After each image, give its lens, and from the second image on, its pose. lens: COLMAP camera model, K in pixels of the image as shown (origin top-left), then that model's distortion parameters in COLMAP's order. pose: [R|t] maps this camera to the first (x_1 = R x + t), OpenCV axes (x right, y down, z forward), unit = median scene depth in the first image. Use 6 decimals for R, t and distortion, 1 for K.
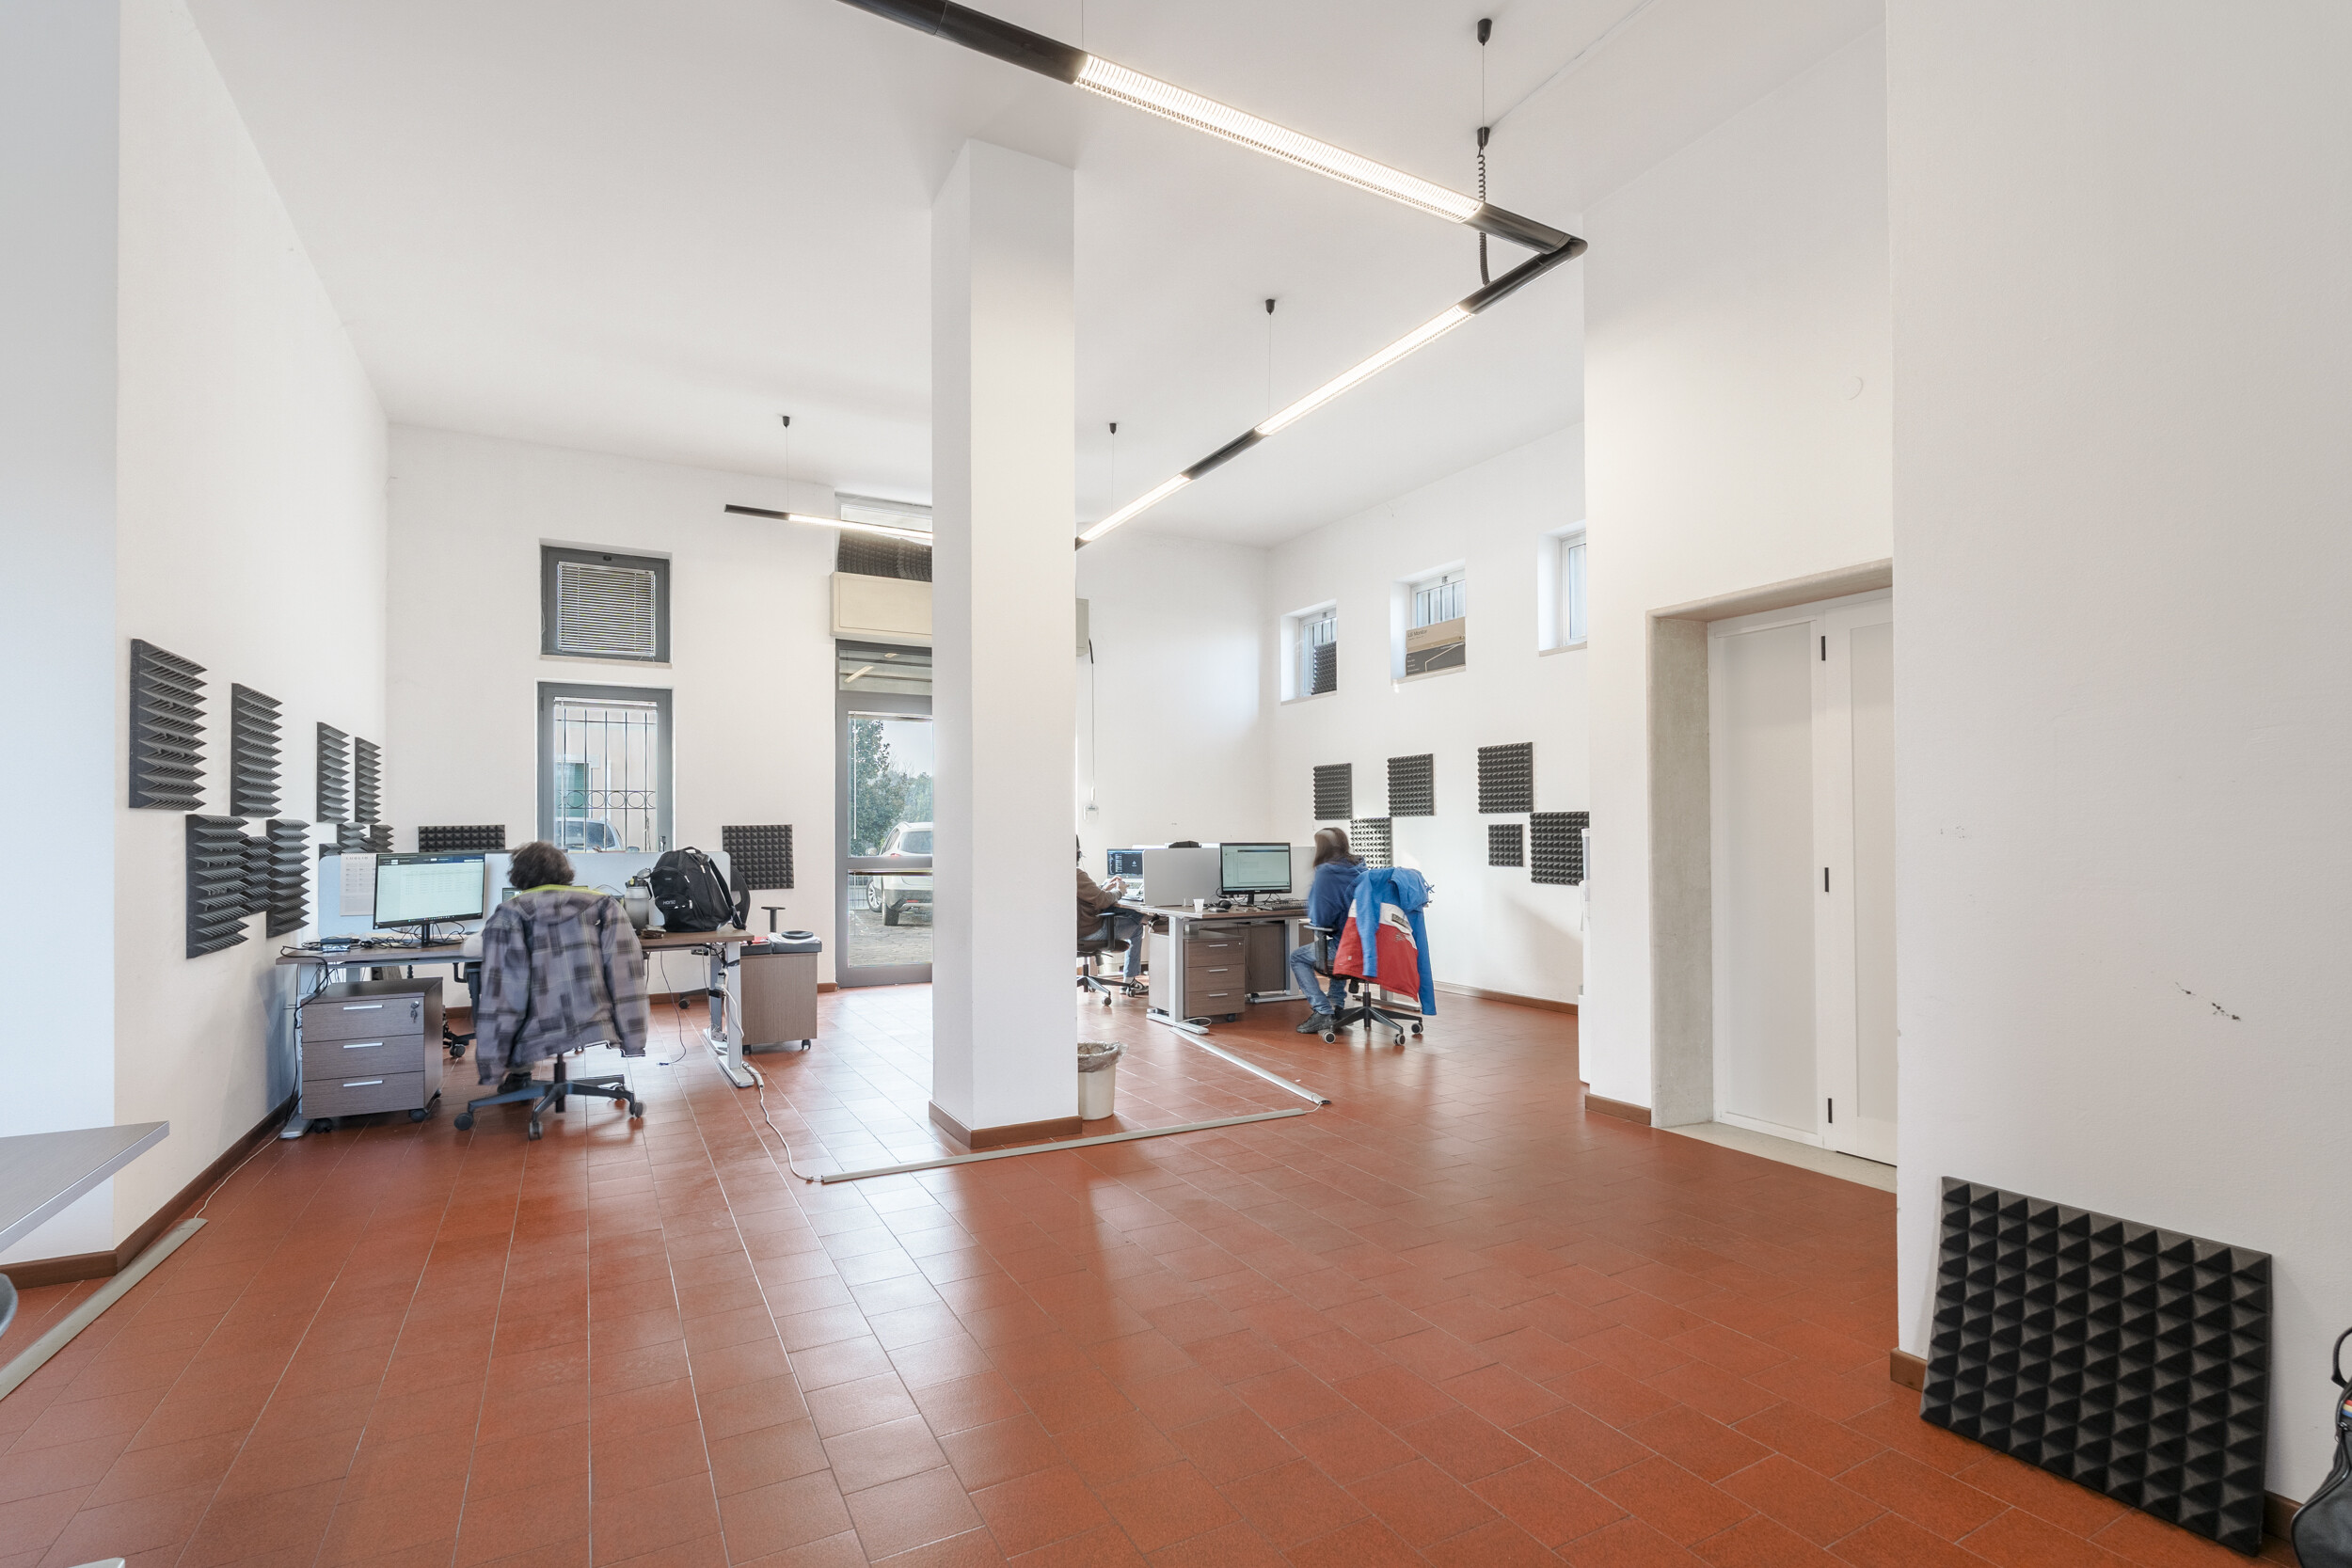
lens RADIAL K [[1069.1, 0, 1169.8], [0, 1069.1, 829.6], [0, 0, 1]] dist [0.000200, -0.000060]
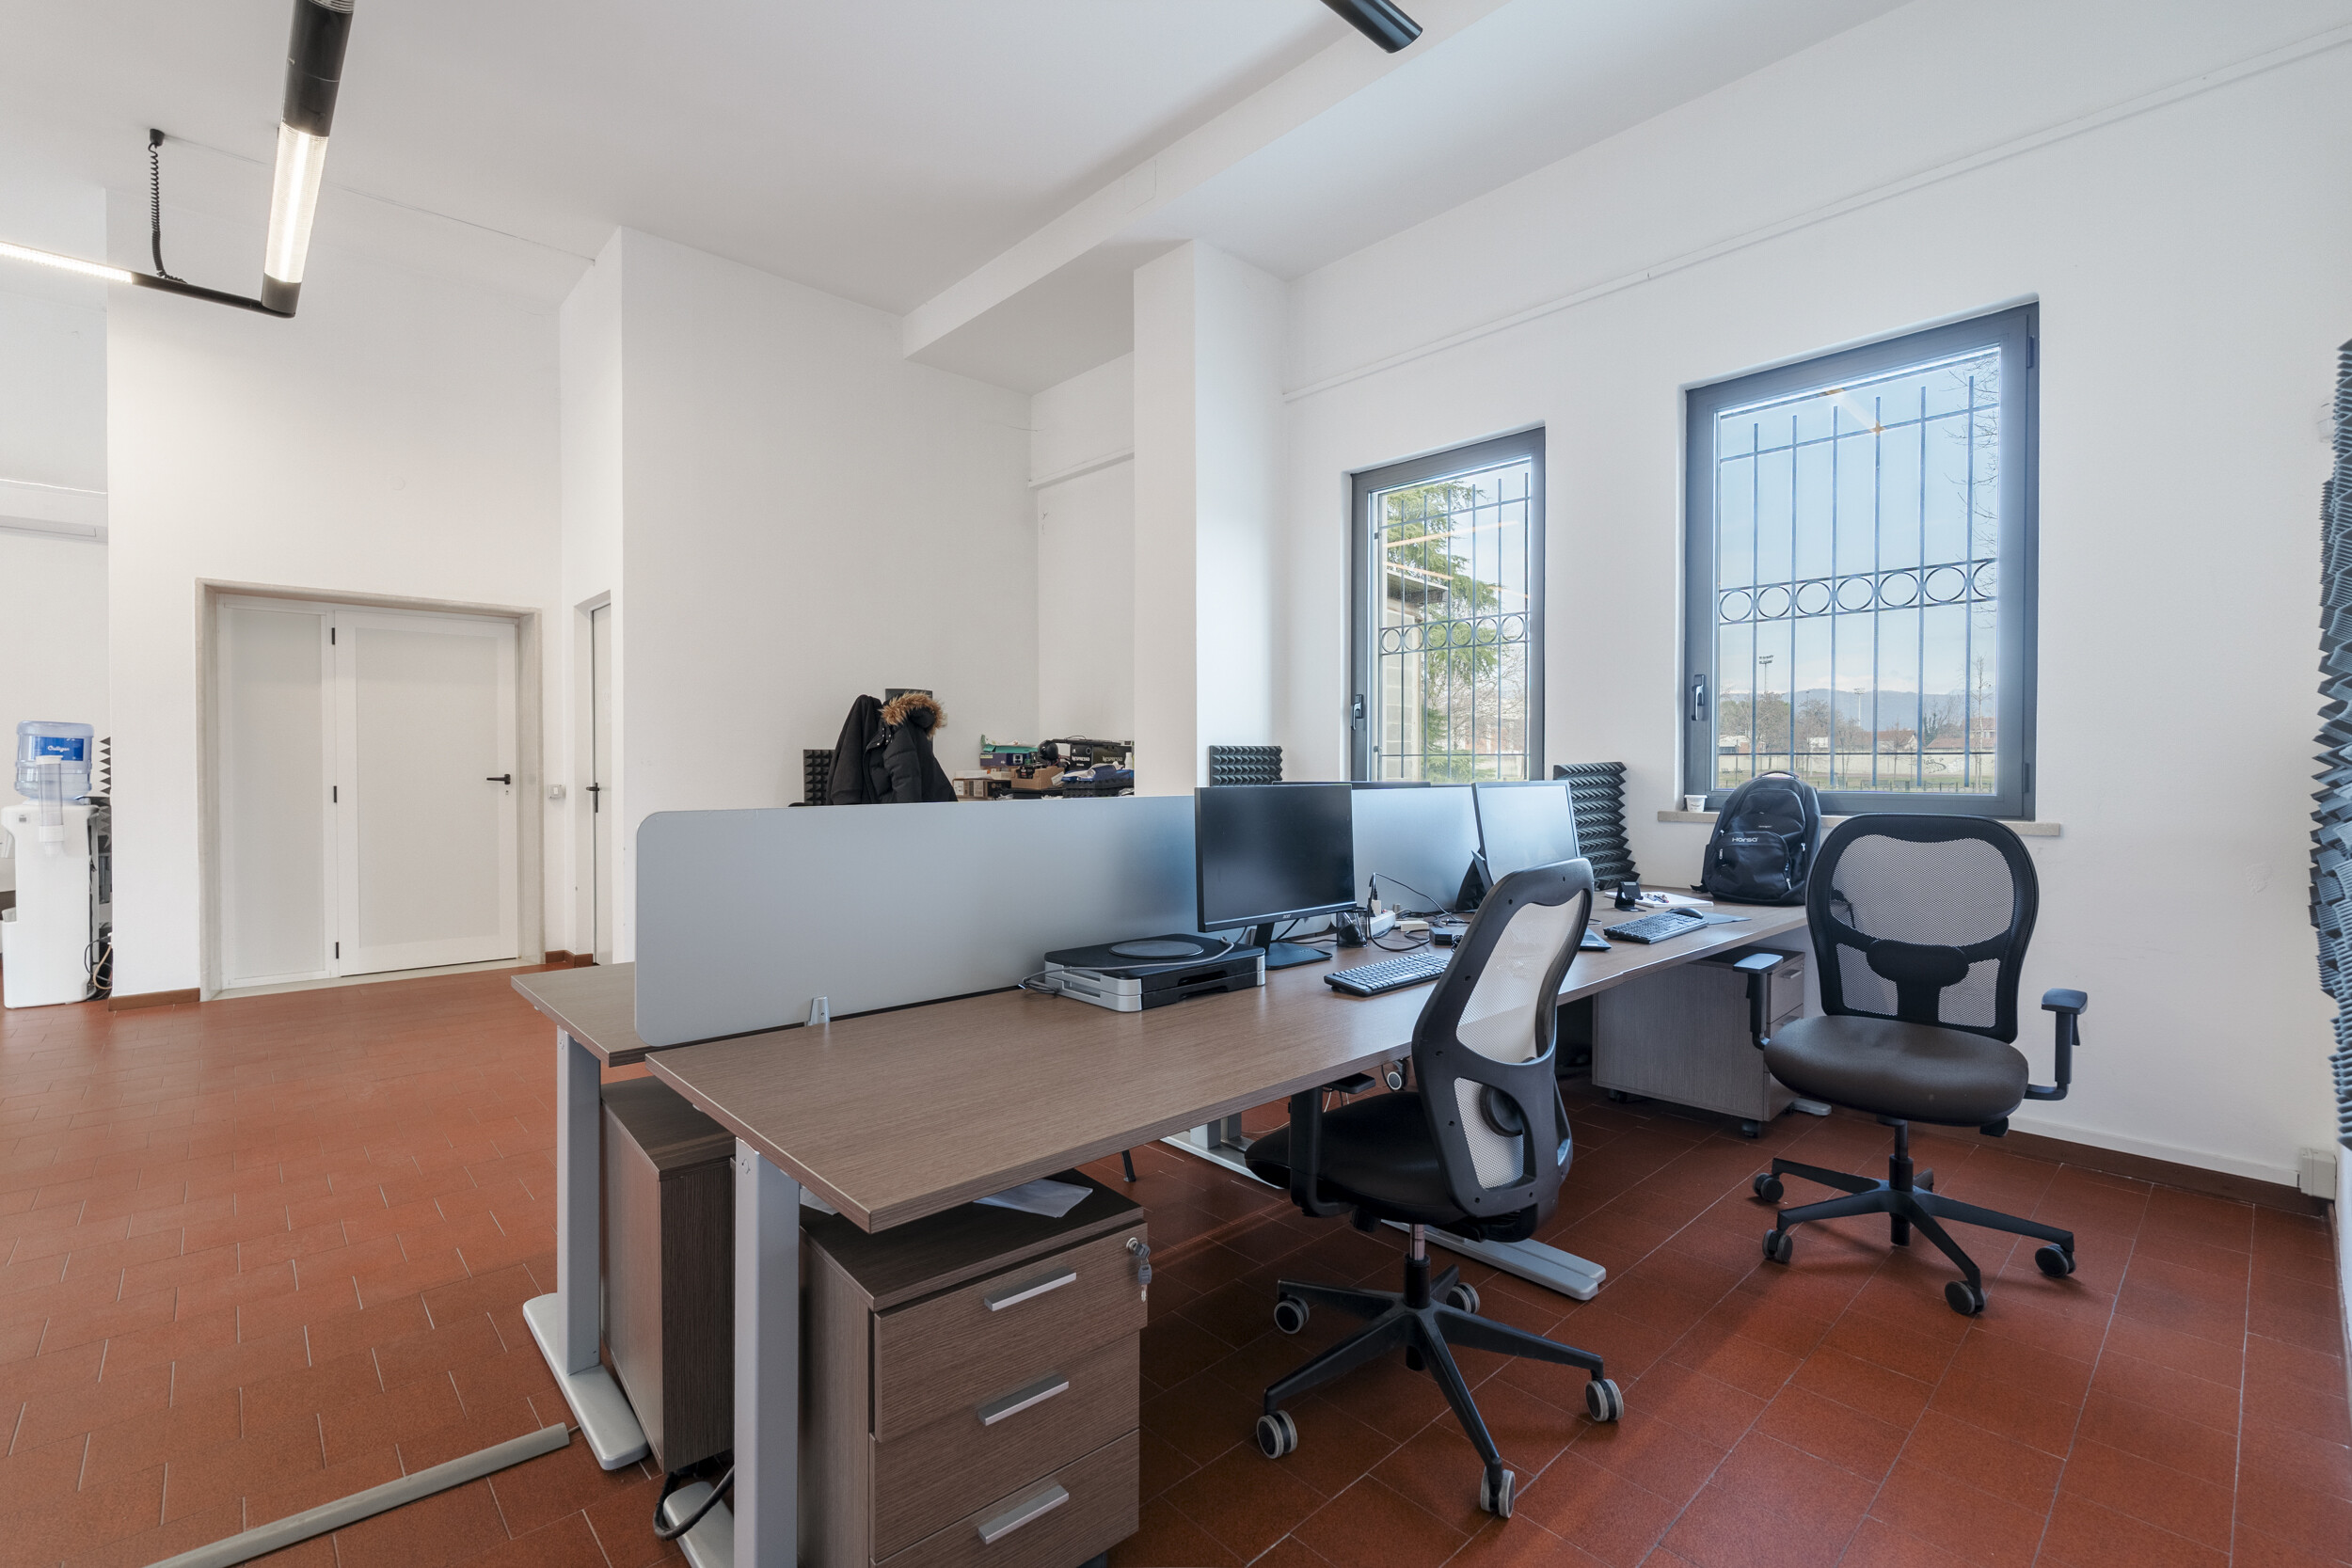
lens RADIAL K [[1033.3, 0, 1176.0], [0, 1033.3, 784.0], [0, 0, 1]] dist [-0.025072, -0.000117]
pose [[-0.248460, -0.011966, 0.968568, -0.465032], [-0.010412, 0.999899, 0.009682, 0.003357], [-0.968586, -0.007680, -0.248559, 0.103545]]
